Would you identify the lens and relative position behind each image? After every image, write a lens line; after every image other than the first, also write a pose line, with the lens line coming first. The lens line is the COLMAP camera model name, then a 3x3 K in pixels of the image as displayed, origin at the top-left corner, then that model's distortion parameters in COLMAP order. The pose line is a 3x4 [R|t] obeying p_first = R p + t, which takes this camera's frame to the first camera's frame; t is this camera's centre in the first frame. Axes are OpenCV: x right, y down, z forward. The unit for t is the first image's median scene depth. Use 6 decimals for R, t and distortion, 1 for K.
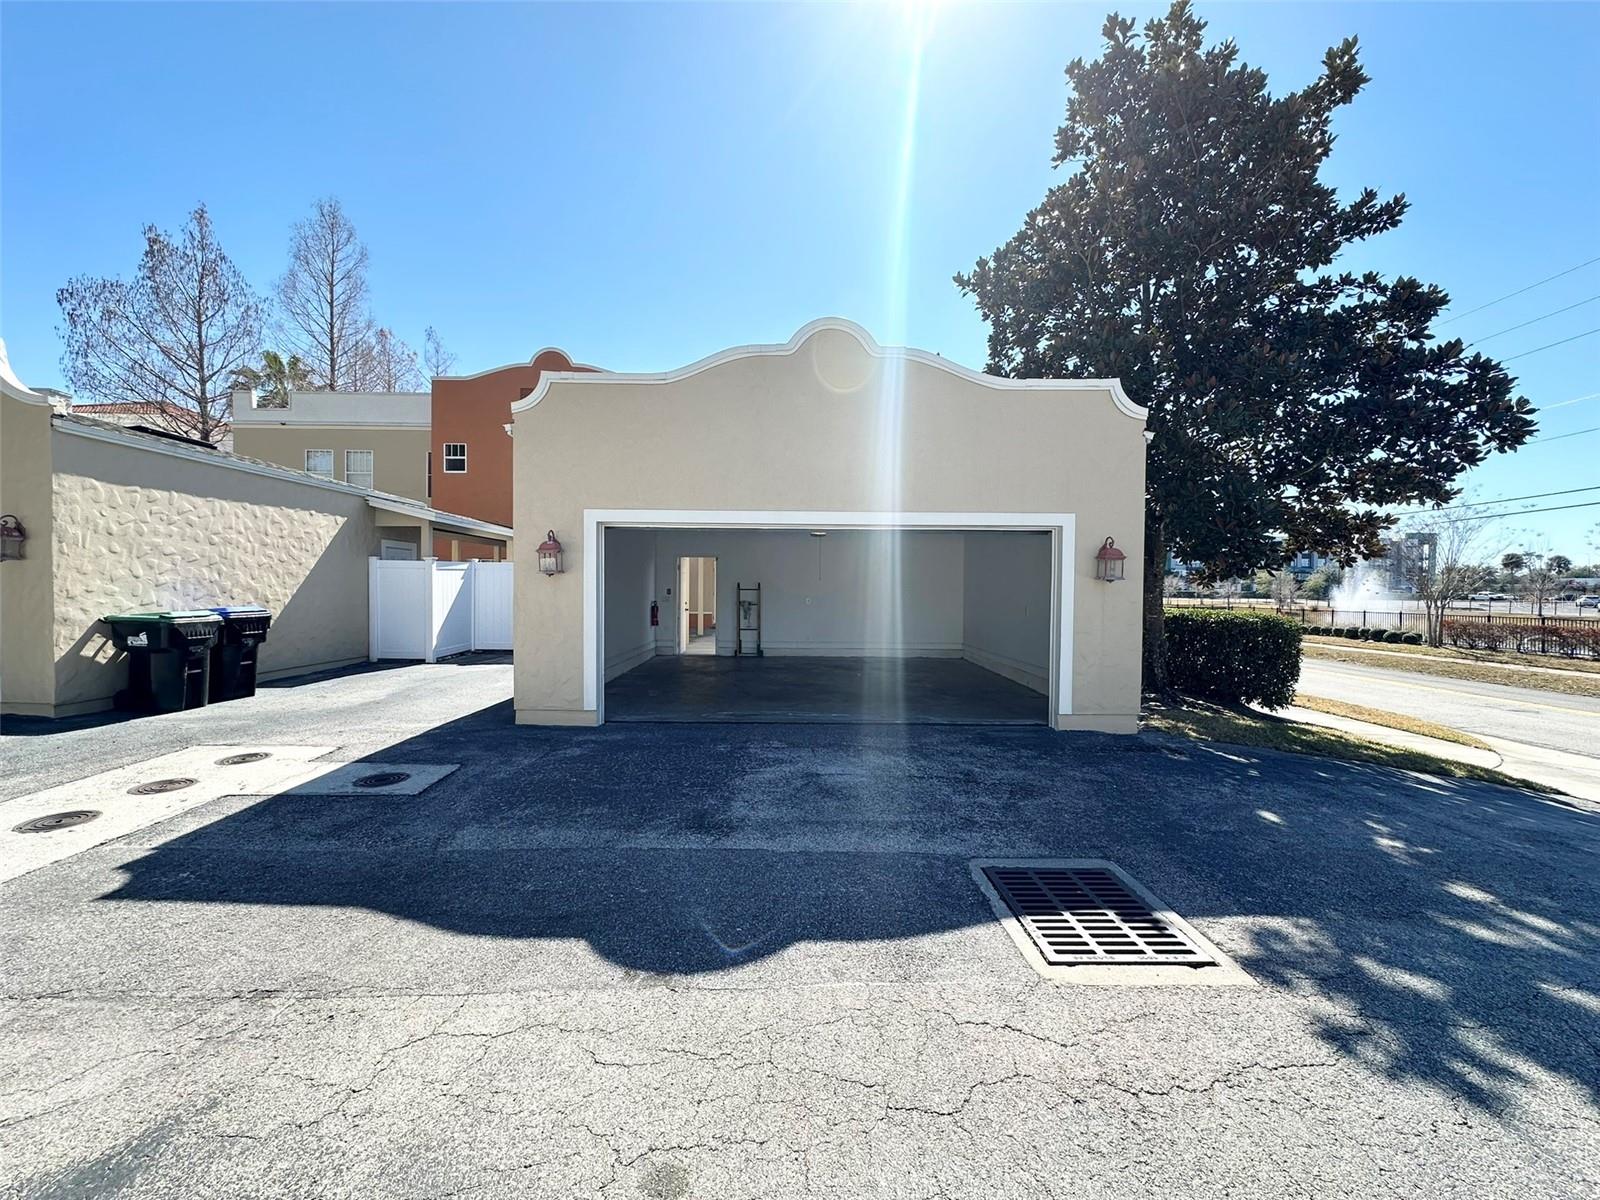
lens RADIAL K [[637.9, 0, 795.1], [0, 637.9, 593.9], [0, 0, 1]] dist [-0.001452, 0.000238]
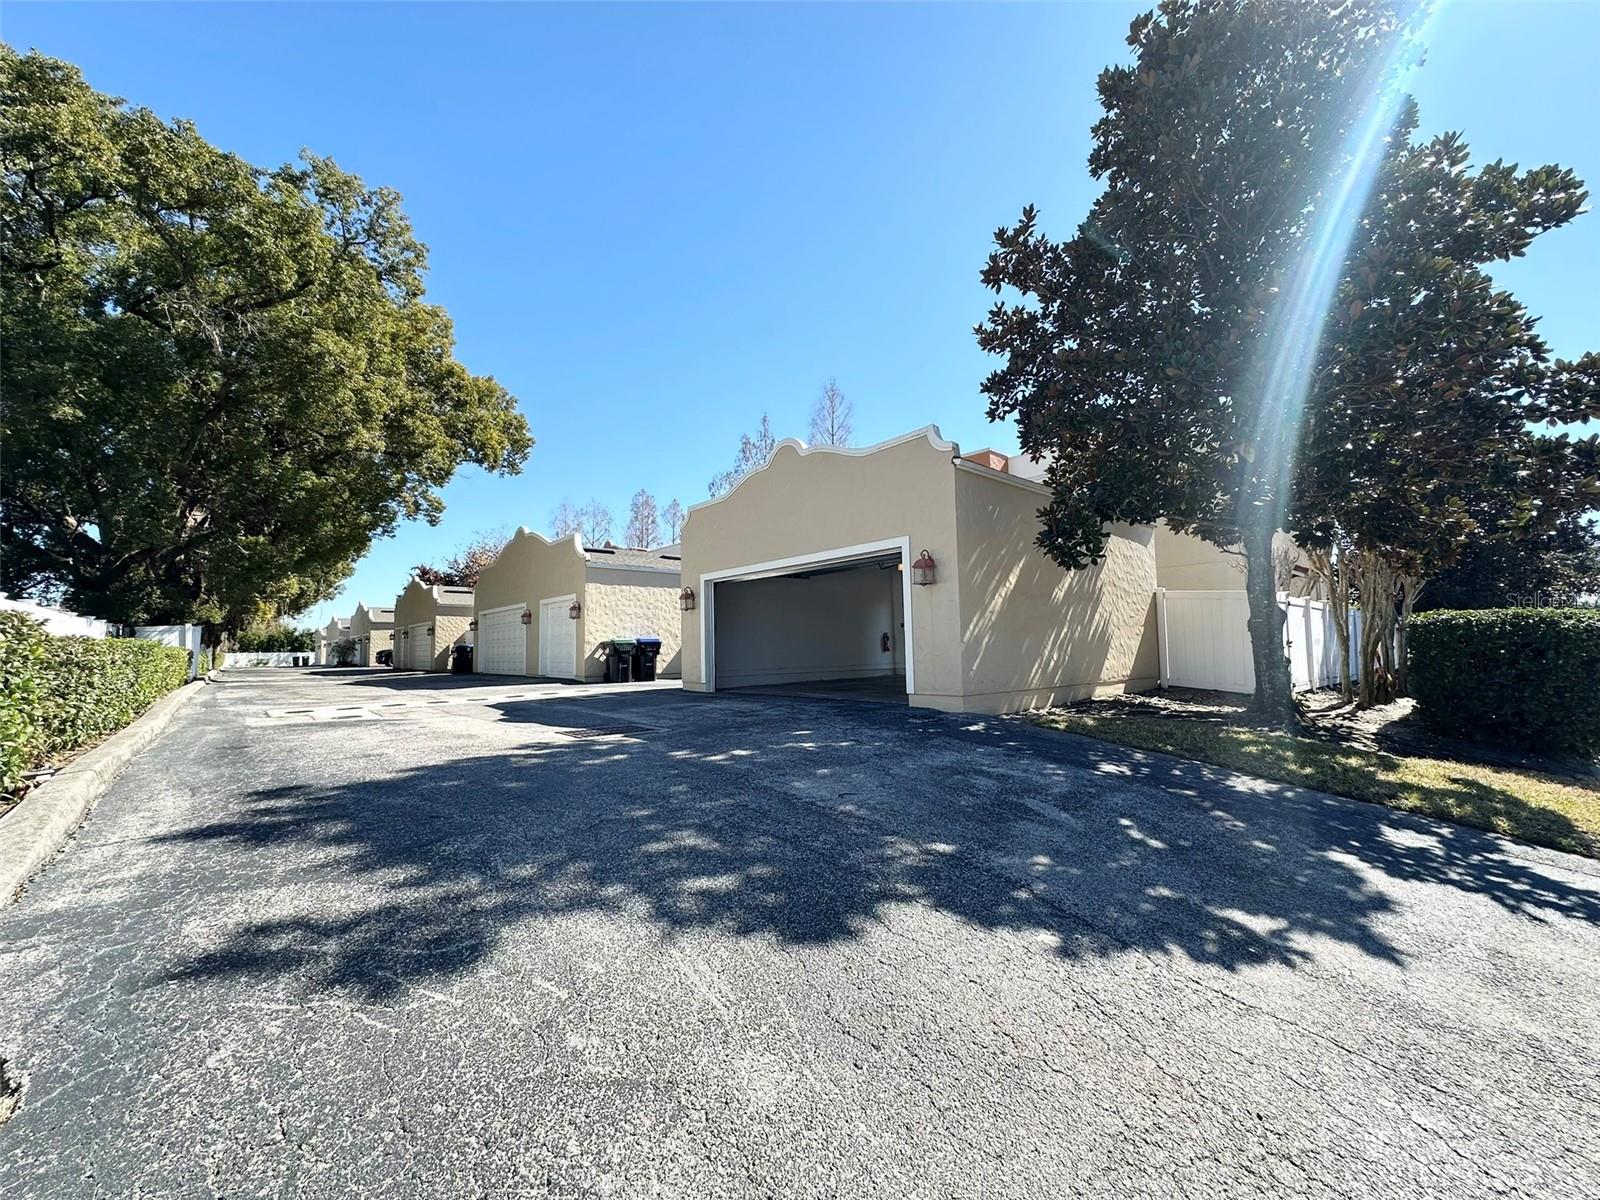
lens RADIAL K [[637.9, 0, 806.1], [0, 637.9, 595.8], [0, 0, 1]] dist [-0.001452, 0.000238]
pose [[0.660118, -0.084595, -0.746383, 1.109530], [0.016881, 0.995058, -0.097850, 0.103538], [0.750972, 0.051993, 0.658284, 0.001650]]
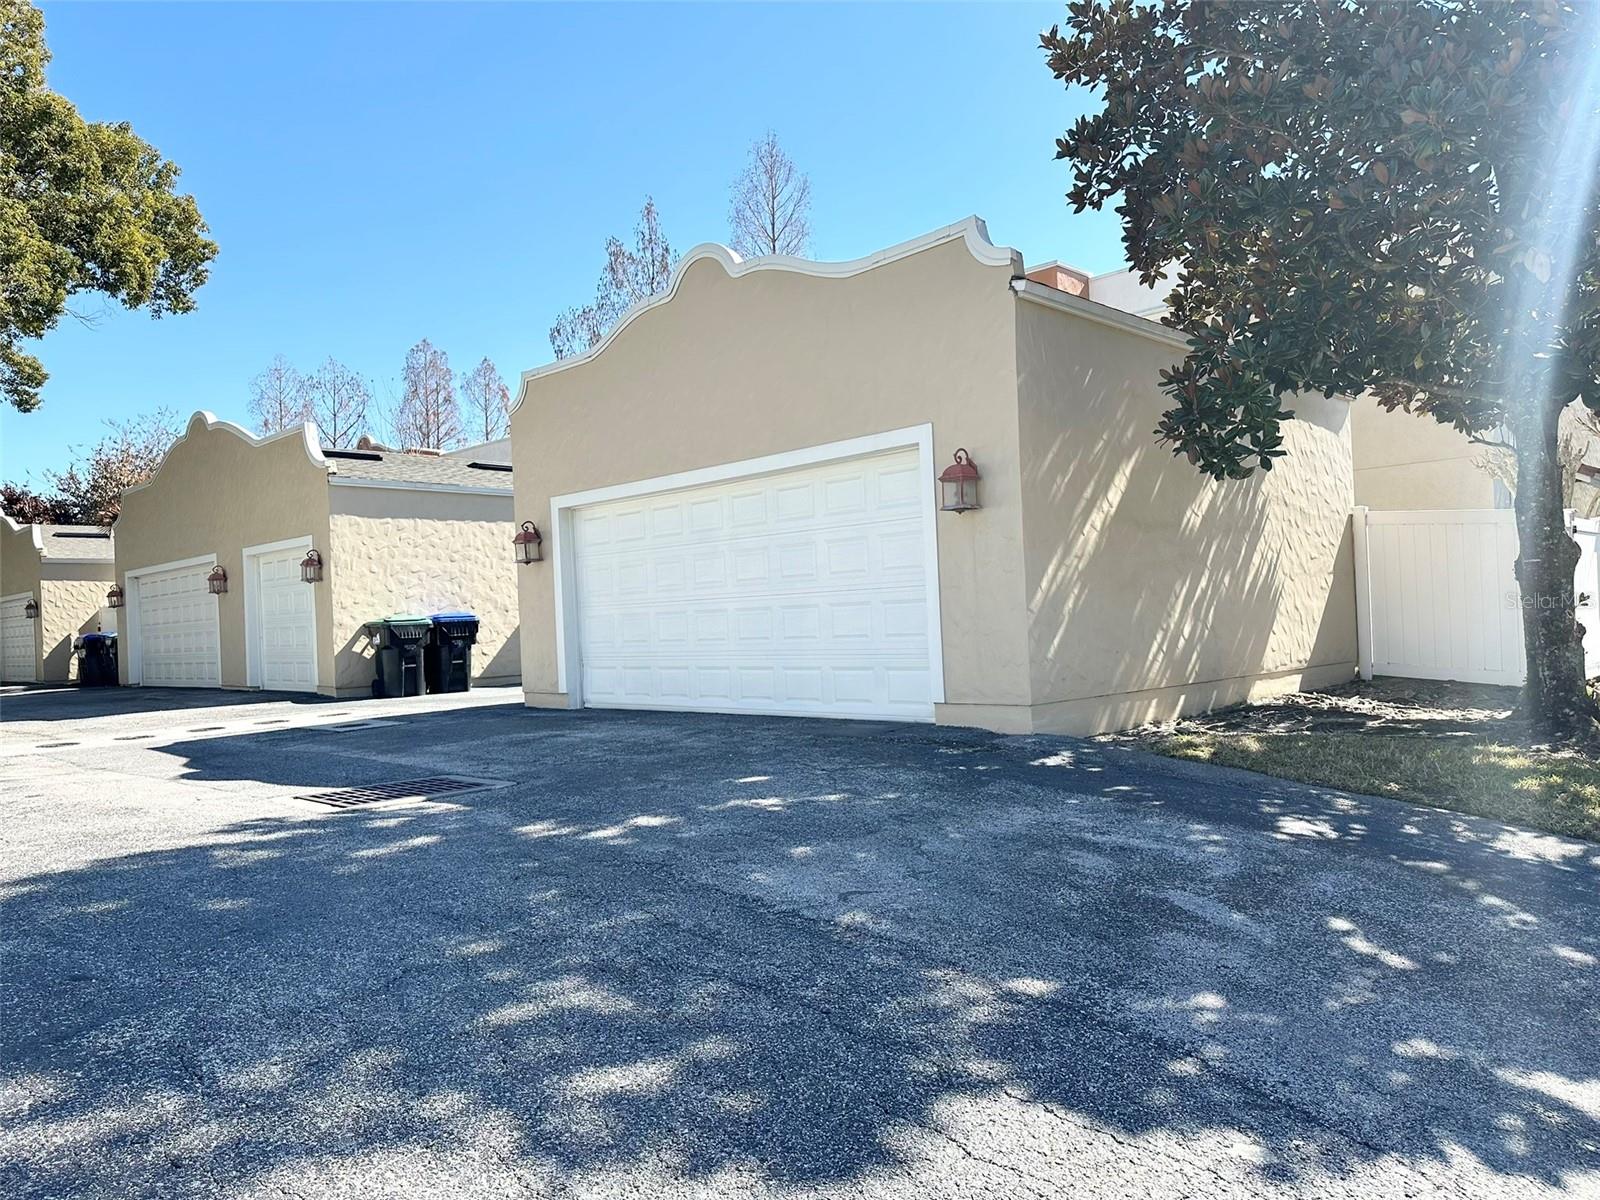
lens RADIAL K [[1121.8, 0, 807.4], [0, 1121.8, 596.0], [0, 0, 1]] dist [0.046999, -0.049691]
pose [[0.709514, -0.055815, -0.702477, 1.074799], [0.042481, 0.998433, -0.036424, 0.096149], [0.703410, -0.003999, 0.710773, 0.001777]]
